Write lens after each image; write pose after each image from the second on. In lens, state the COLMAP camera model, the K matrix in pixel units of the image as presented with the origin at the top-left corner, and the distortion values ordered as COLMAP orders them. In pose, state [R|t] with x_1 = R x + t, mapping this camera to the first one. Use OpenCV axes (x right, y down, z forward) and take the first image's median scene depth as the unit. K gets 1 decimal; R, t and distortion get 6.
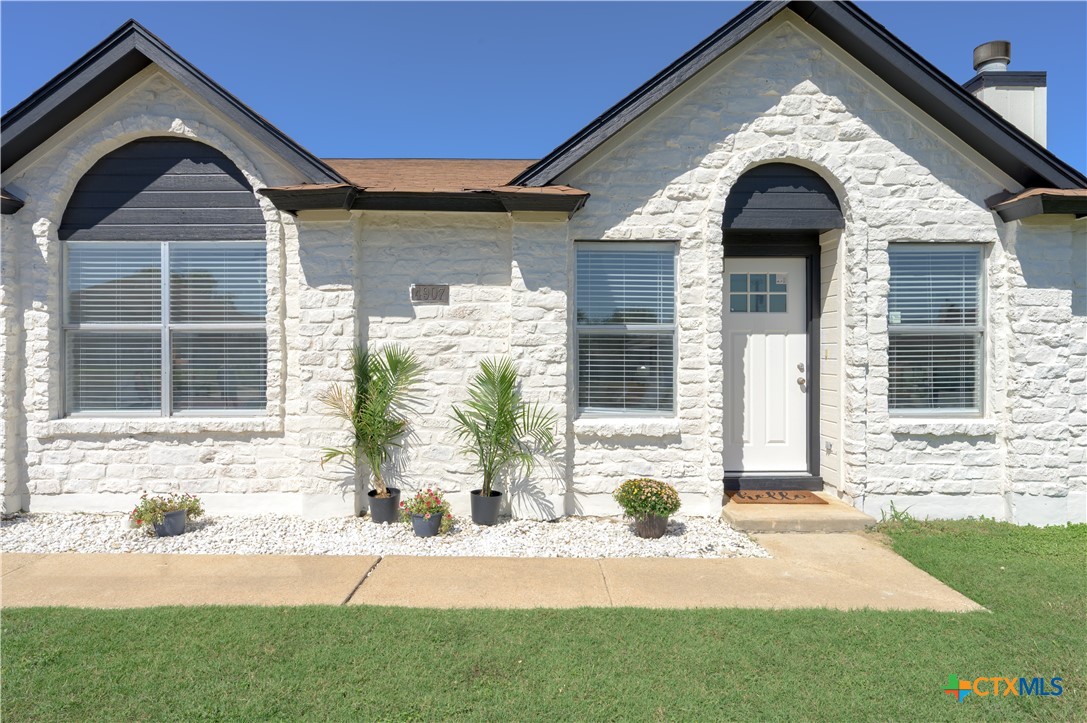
lens RADIAL K [[658.0, 0, 543.0], [0, 658.0, 357.6], [0, 0, 1]] dist [-0.001910, -0.000842]
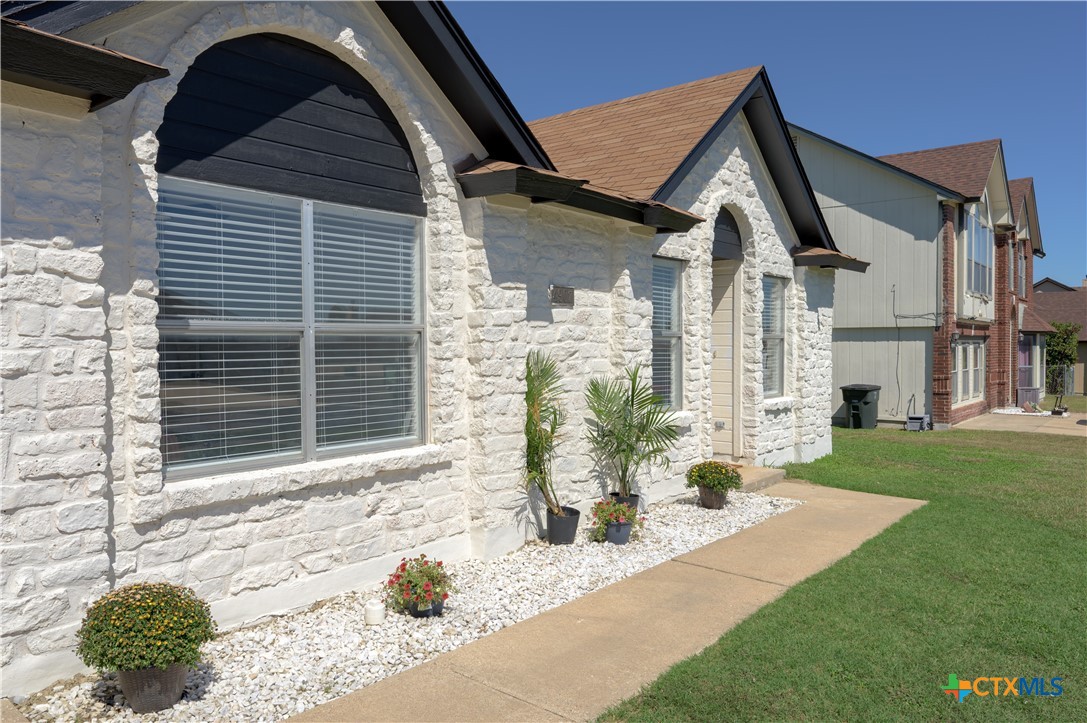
lens RADIAL K [[766.3, 0, 537.5], [0, 766.3, 355.2], [0, 0, 1]] dist [-0.000493, 0.001354]
pose [[0.643043, -0.013453, 0.765712, -1.036688], [0.003586, 0.999888, 0.014556, -0.028758], [-0.765822, -0.006614, 0.643019, 0.319869]]
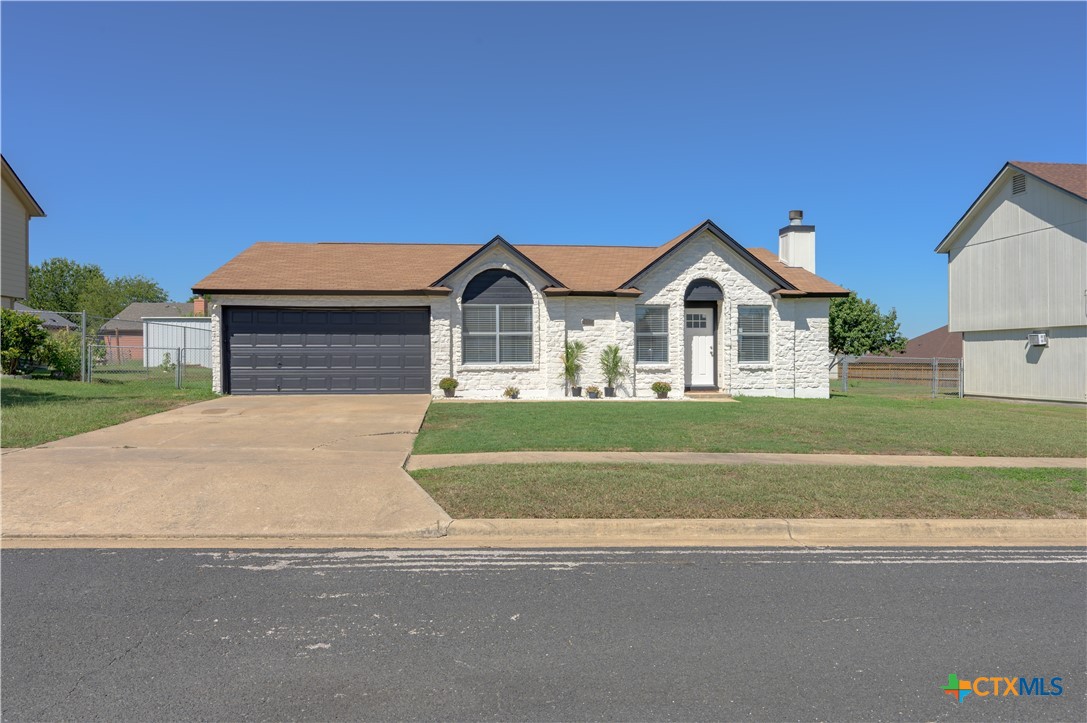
lens RADIAL K [[766.3, 0, 537.5], [0, 766.3, 355.2], [0, 0, 1]] dist [-0.000493, 0.001354]
pose [[0.996164, -0.003483, 0.087436, -0.703865], [0.003991, 0.999976, -0.005635, 0.070339], [-0.087415, 0.005962, 0.996154, -2.440676]]
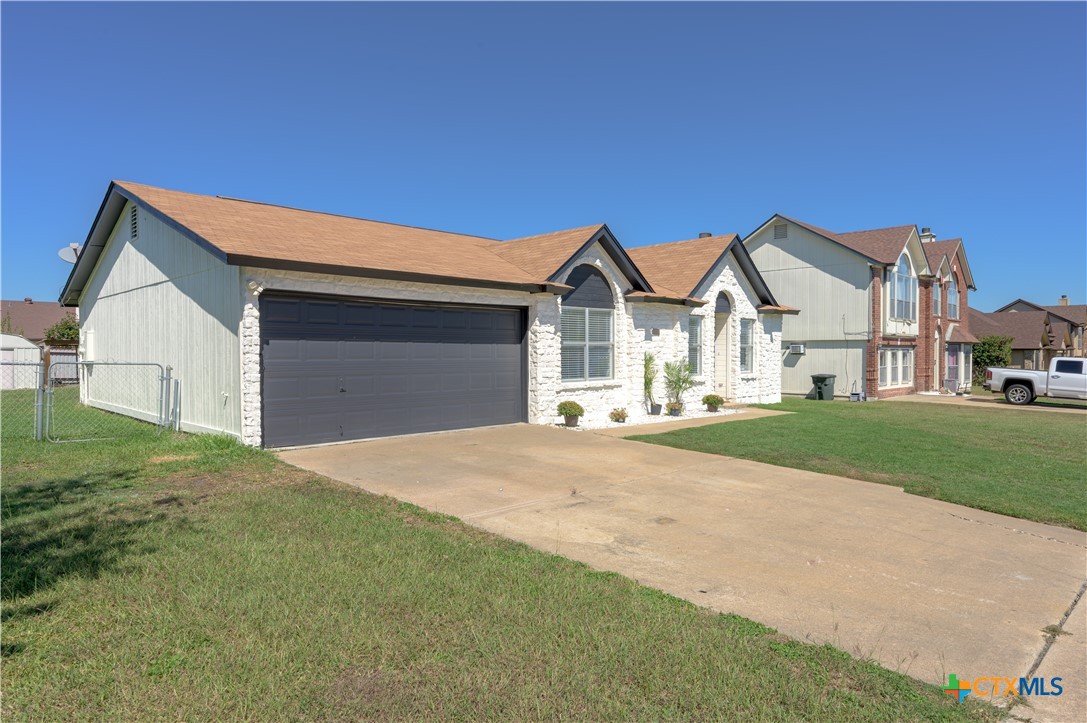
lens RADIAL K [[658.0, 0, 543.0], [0, 658.0, 357.6], [0, 0, 1]] dist [-0.001910, -0.000842]
pose [[0.714995, -0.007861, 0.699085, -2.395162], [-0.000050, 0.999936, 0.011294, -0.022885], [-0.699129, -0.008110, 0.714949, -0.611493]]
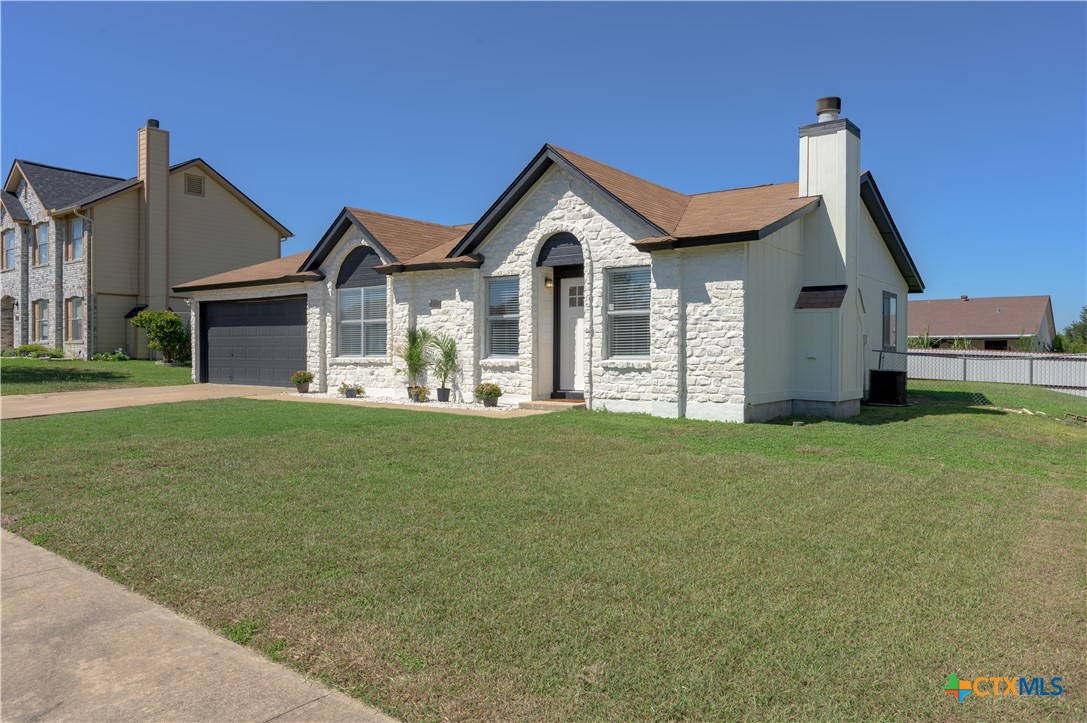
lens RADIAL K [[766.3, 0, 537.5], [0, 766.3, 355.2], [0, 0, 1]] dist [-0.000493, 0.001354]
pose [[0.787426, 0.002543, -0.616403, 1.779740], [-0.003882, 0.999992, -0.000834, 0.083333], [0.616396, 0.003050, 0.787430, -0.905245]]
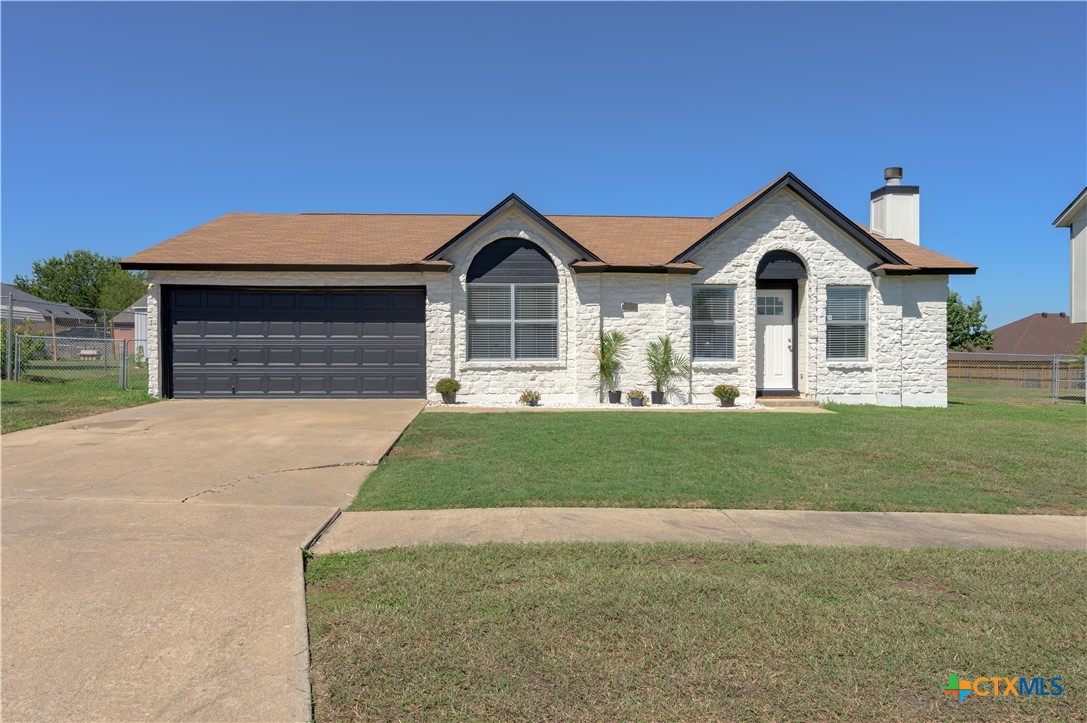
lens RADIAL K [[766.3, 0, 537.5], [0, 766.3, 355.2], [0, 0, 1]] dist [-0.000493, 0.001354]
pose [[0.999148, -0.000752, 0.041262, -0.604876], [0.000767, 1.000000, -0.000359, 0.071967], [-0.041261, 0.000390, 0.999148, -1.661822]]
